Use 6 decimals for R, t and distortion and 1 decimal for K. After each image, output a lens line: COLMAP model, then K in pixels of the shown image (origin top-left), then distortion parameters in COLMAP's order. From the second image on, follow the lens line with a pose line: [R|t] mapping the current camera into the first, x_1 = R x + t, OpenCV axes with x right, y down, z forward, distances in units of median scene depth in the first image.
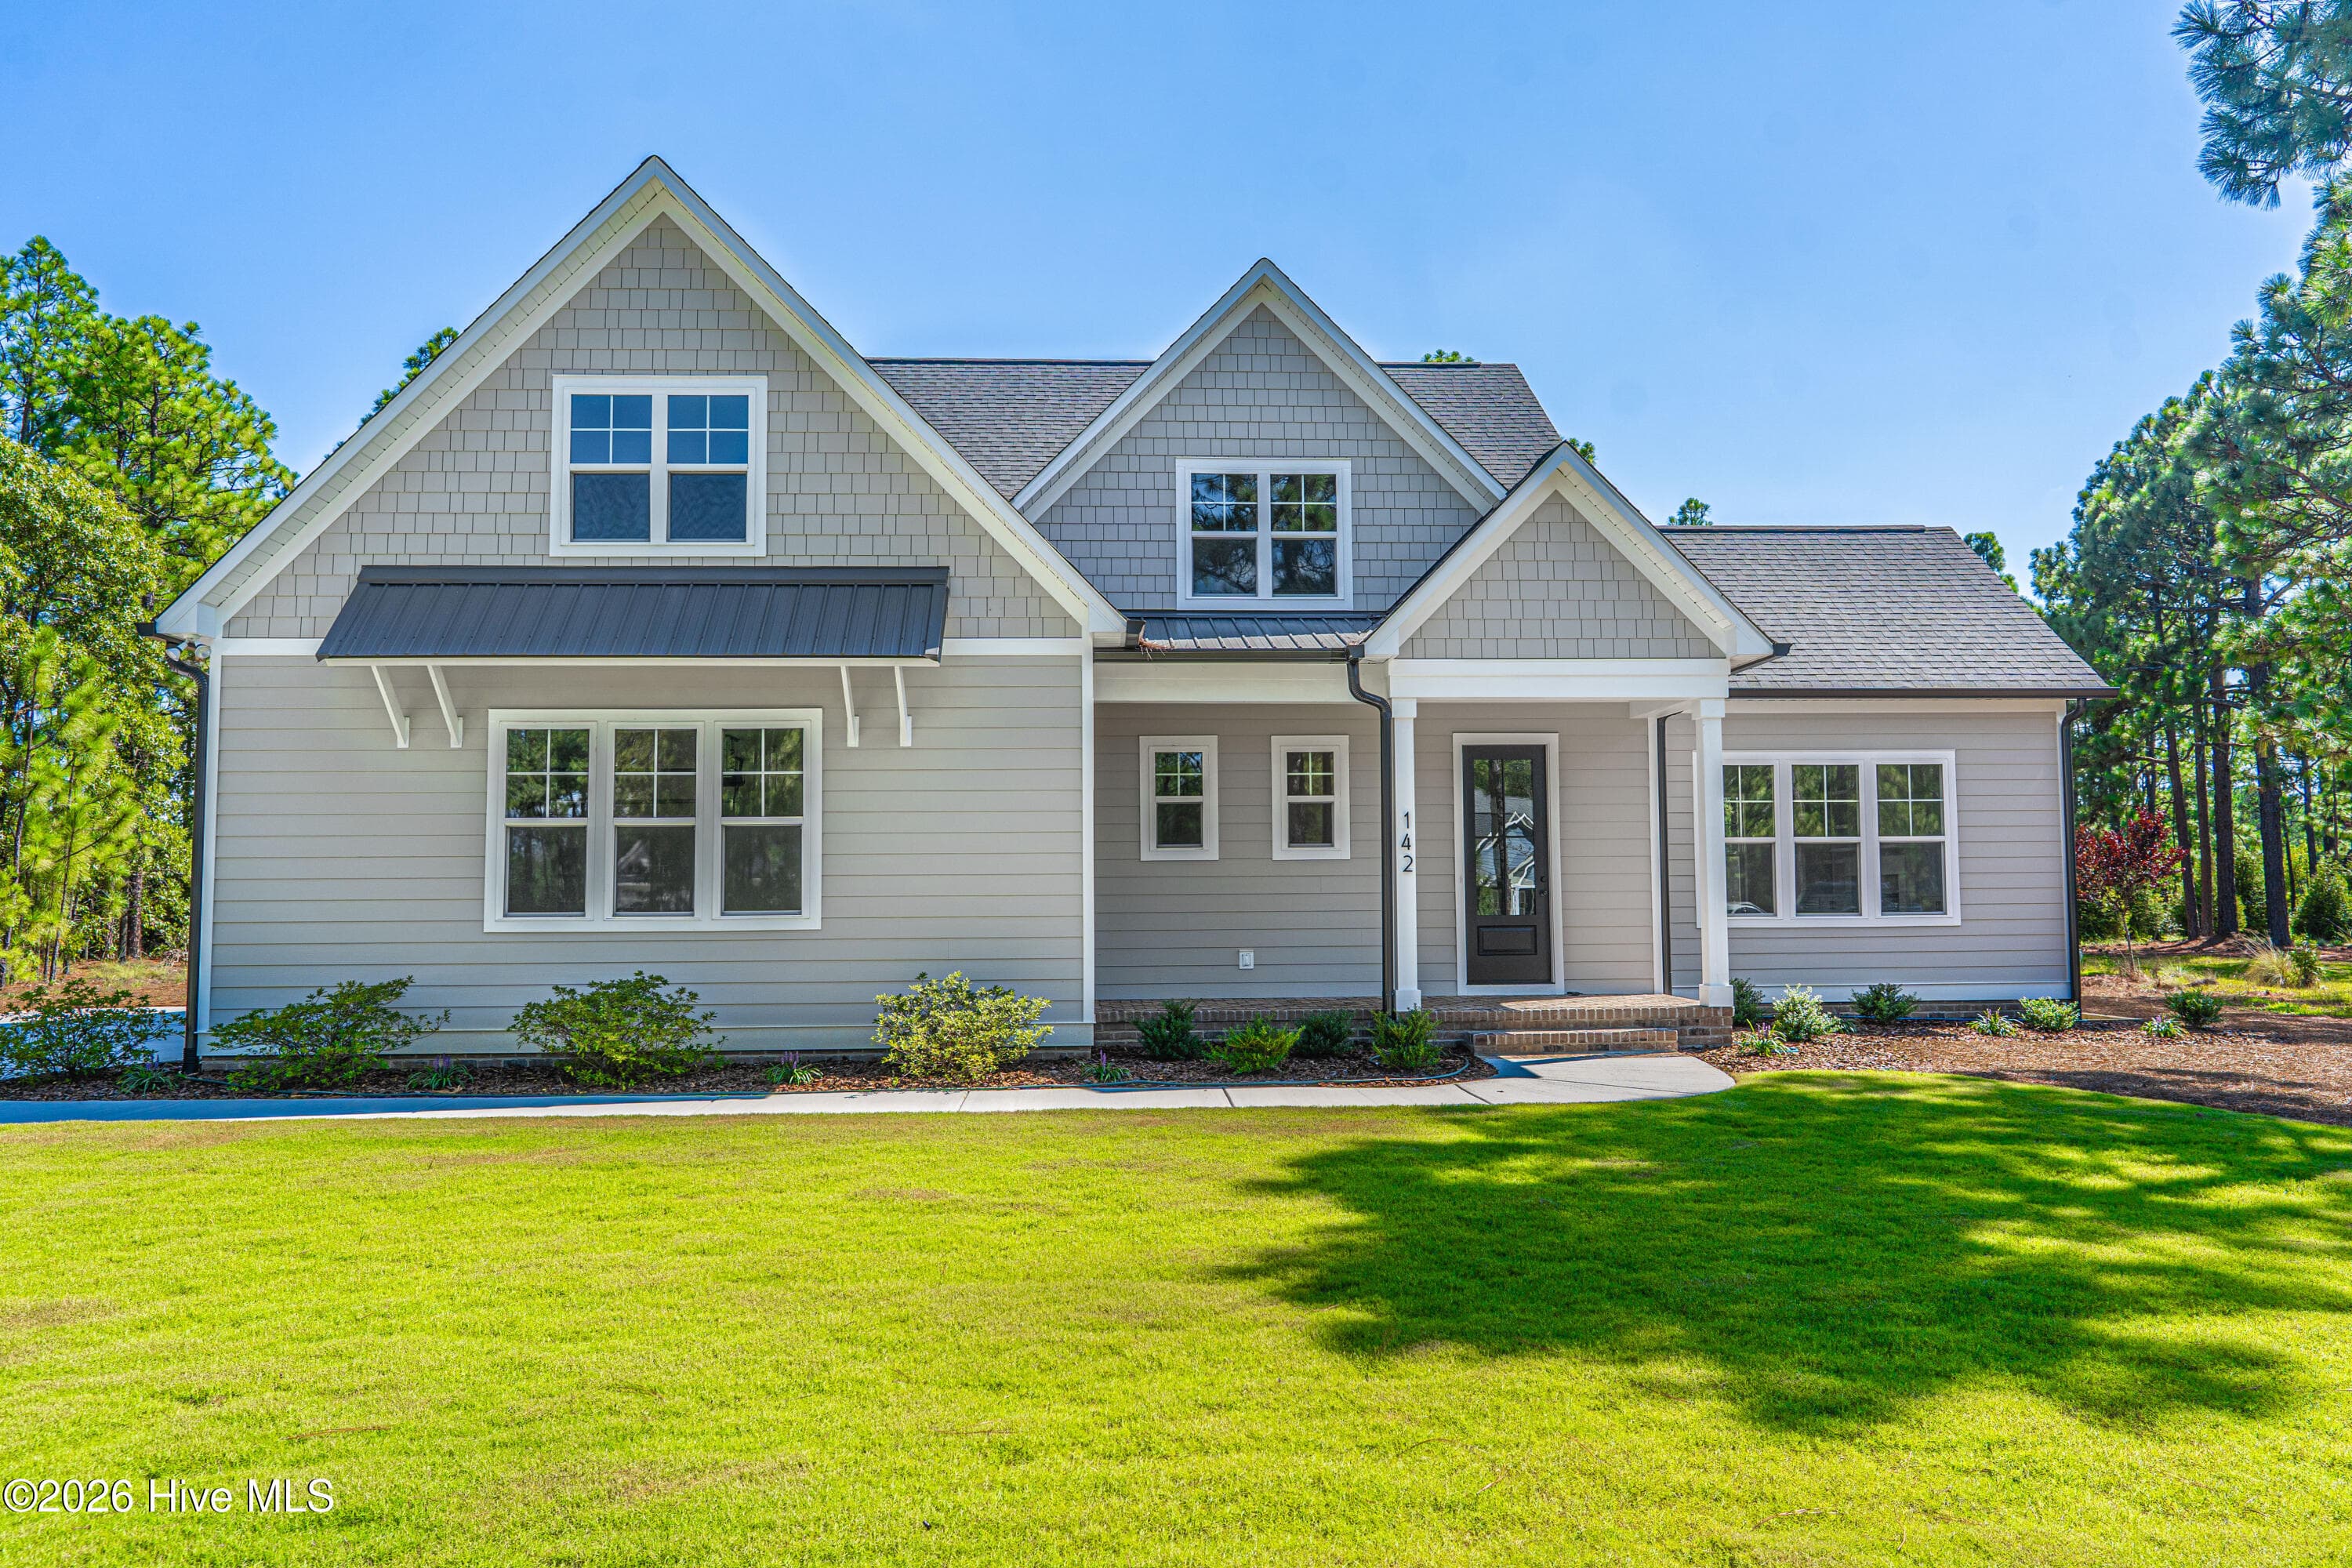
lens RADIAL K [[1554.9, 0, 1162.3], [0, 1554.9, 809.1], [0, 0, 1]] dist [-0.006254, 0.002197]
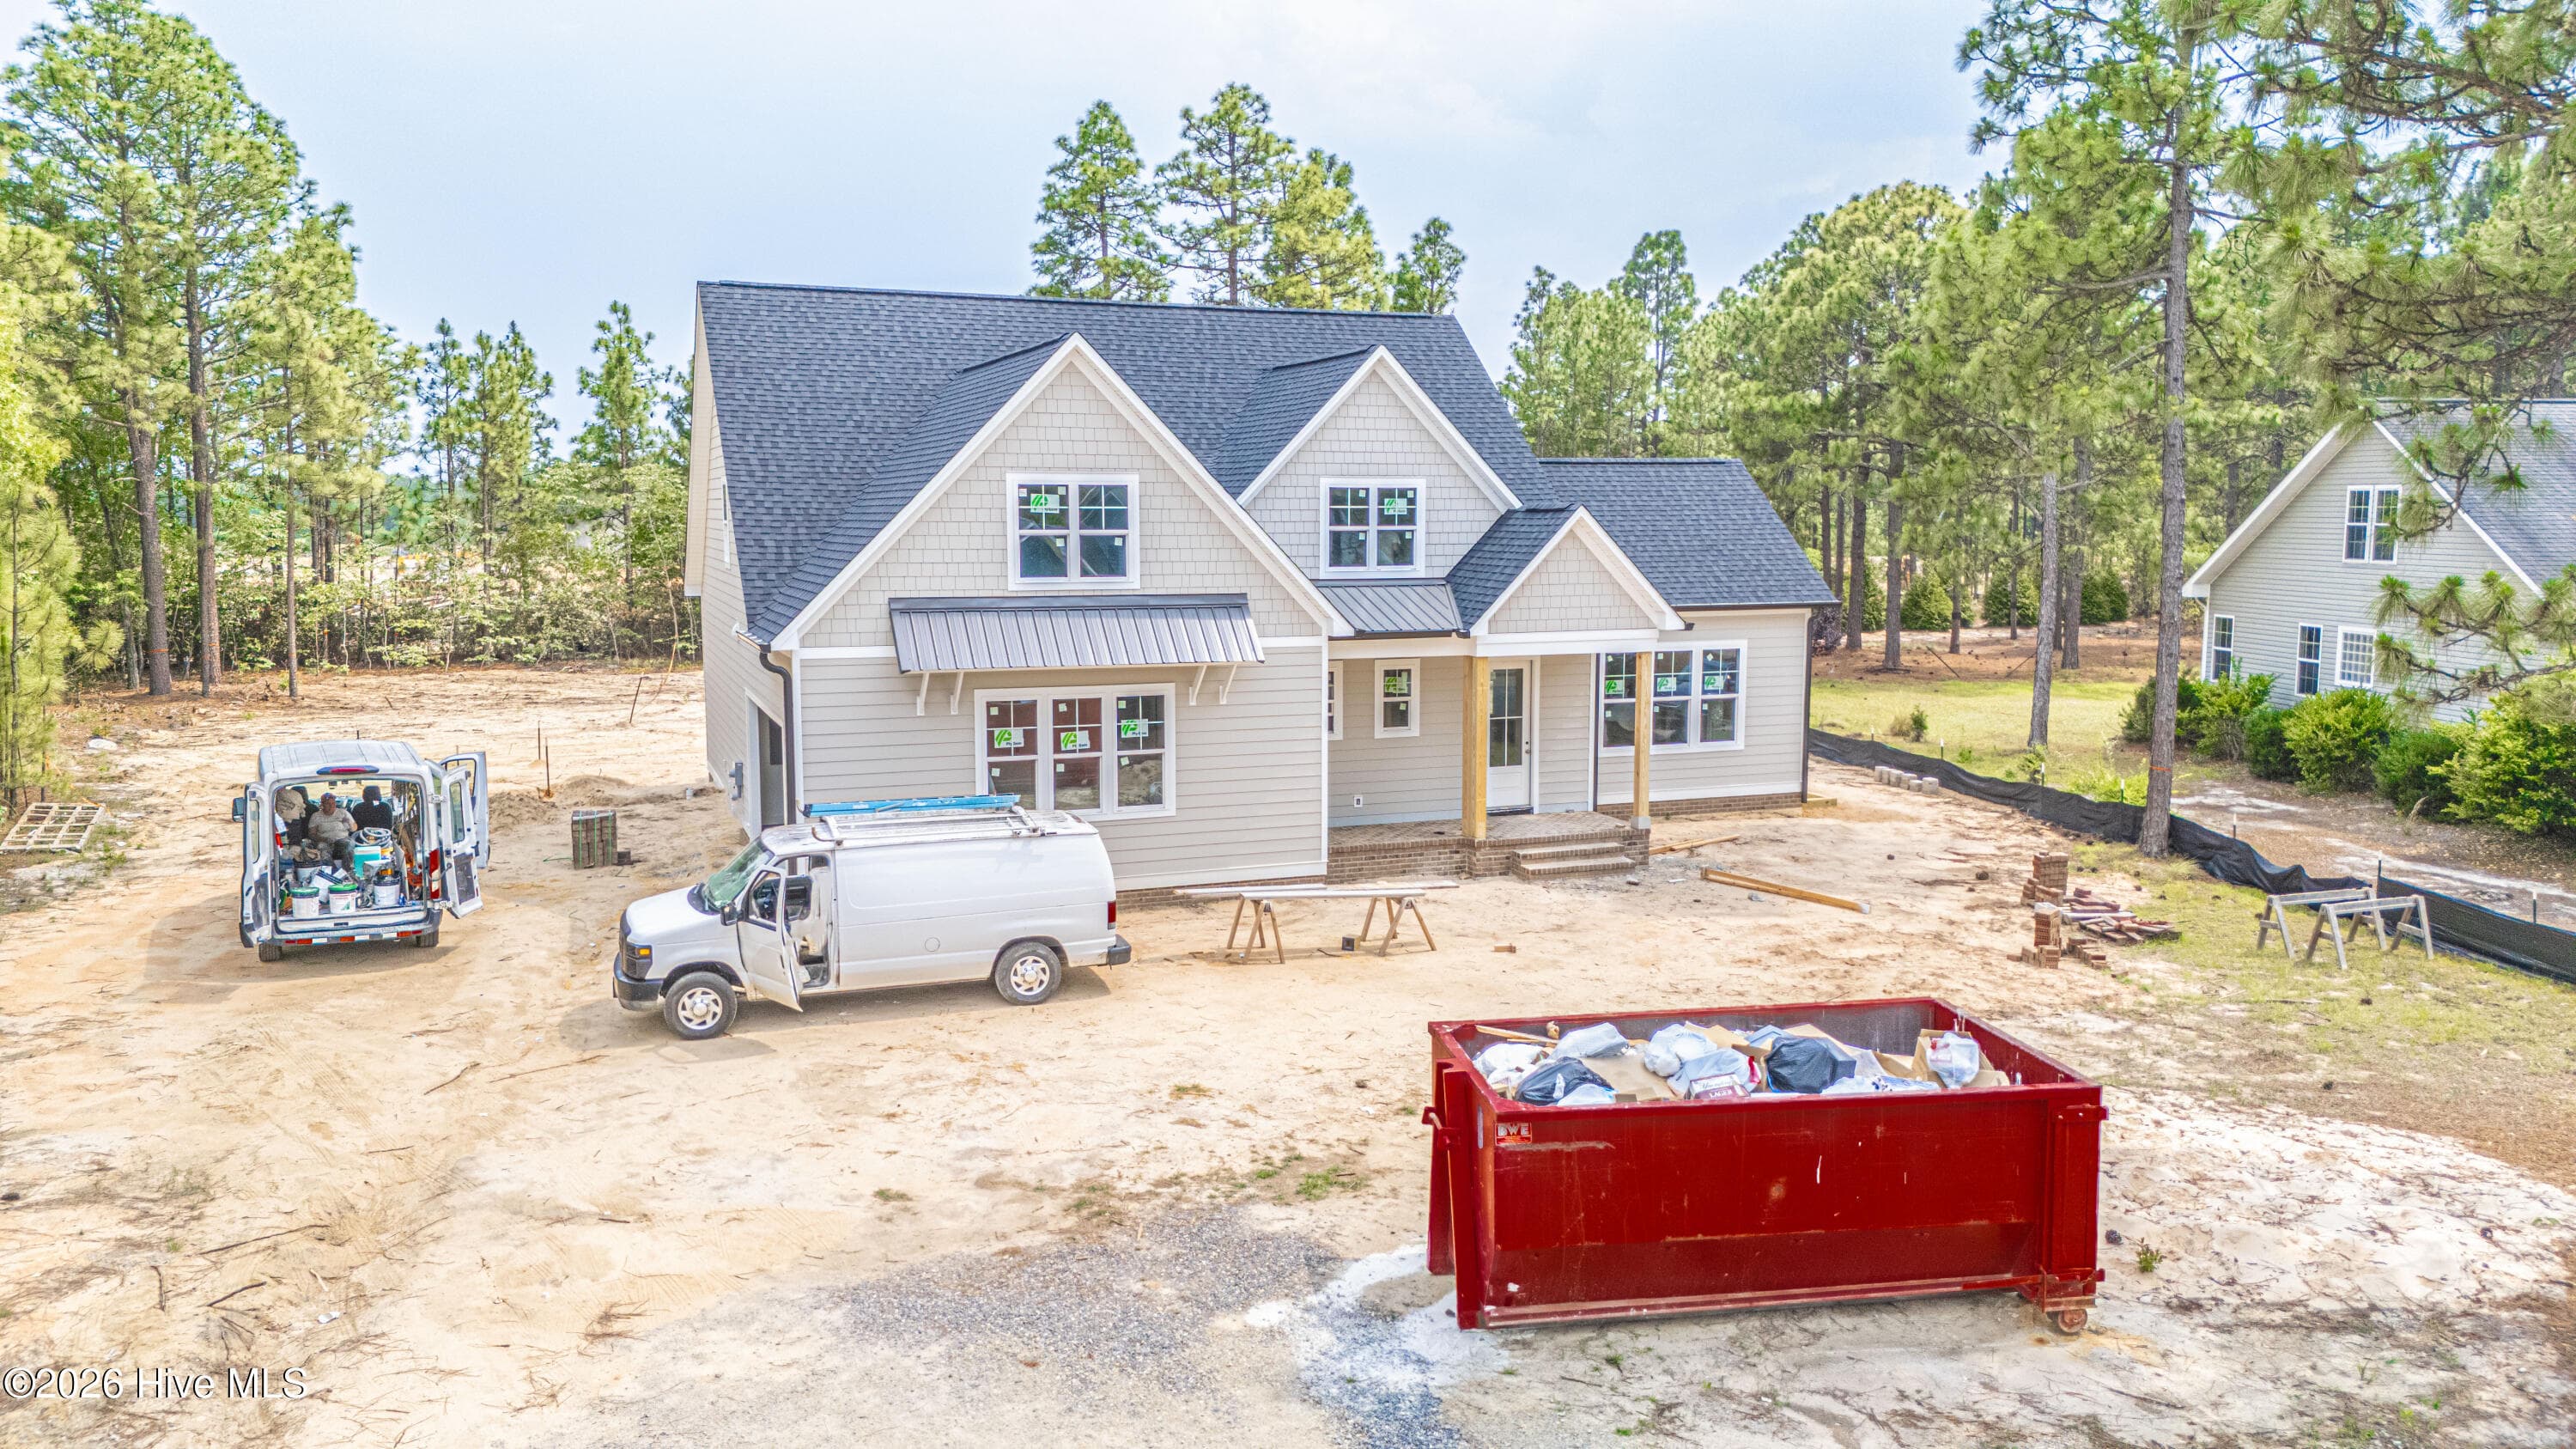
lens RADIAL K [[1833.2, 0, 1293.4], [0, 1833.2, 731.2], [0, 0, 1]] dist [0.106148, -0.118400]
pose [[0.948831, -0.029130, 0.314437, -0.648197], [-0.025540, 0.985395, 0.168356, -0.313290], [-0.314749, -0.167772, 0.934230, -0.776325]]
